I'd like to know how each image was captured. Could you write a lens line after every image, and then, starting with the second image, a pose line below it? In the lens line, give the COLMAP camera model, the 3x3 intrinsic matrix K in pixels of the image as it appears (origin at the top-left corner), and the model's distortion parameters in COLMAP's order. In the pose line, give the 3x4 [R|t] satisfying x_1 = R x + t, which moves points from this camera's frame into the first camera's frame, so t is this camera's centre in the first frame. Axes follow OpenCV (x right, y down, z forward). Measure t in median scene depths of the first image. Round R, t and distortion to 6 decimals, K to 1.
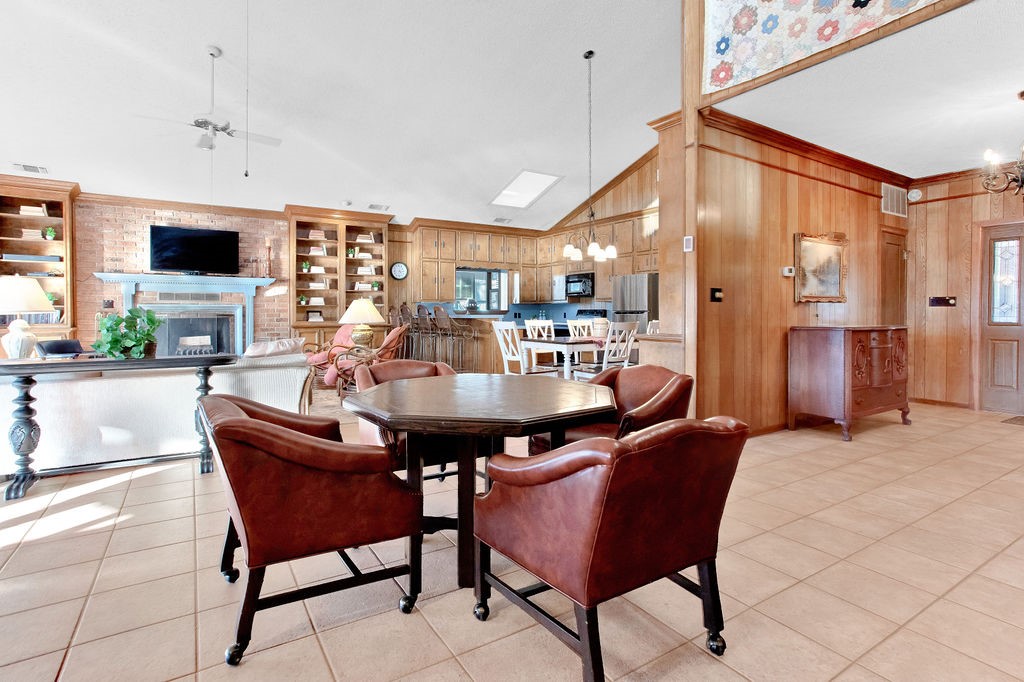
lens RADIAL K [[515.6, 0, 517.9], [0, 515.6, 316.6], [0, 0, 1]] dist [-0.056019, 0.033217]
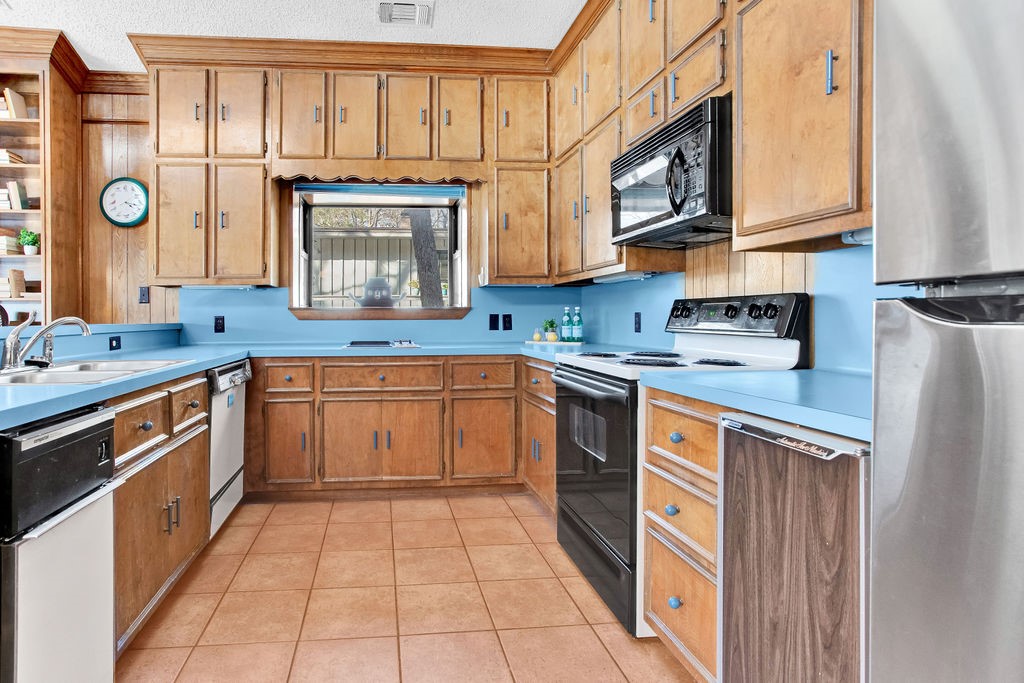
lens RADIAL K [[527.3, 0, 425.7], [0, 527.3, 325.5], [0, 0, 1]] dist [-0.021118, 0.000323]
pose [[0.886980, 0.003119, -0.461797, 0.153678], [0.001442, 0.999954, 0.009523, -0.004049], [0.461805, -0.009113, 0.886935, 0.882973]]
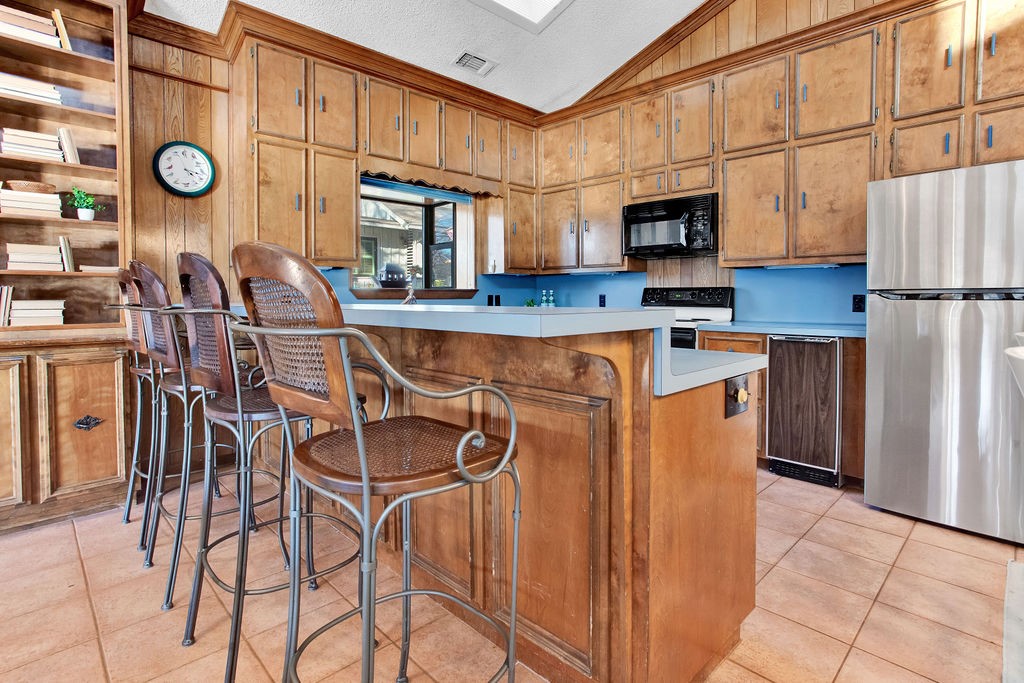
lens RADIAL K [[515.6, 0, 517.9], [0, 515.6, 317.1], [0, 0, 1]] dist [-0.056019, 0.033217]
pose [[0.977117, -0.008288, 0.212541, -0.101847], [0.001215, 0.999442, 0.033386, -0.003728], [-0.212699, -0.032364, 0.976582, 0.726689]]
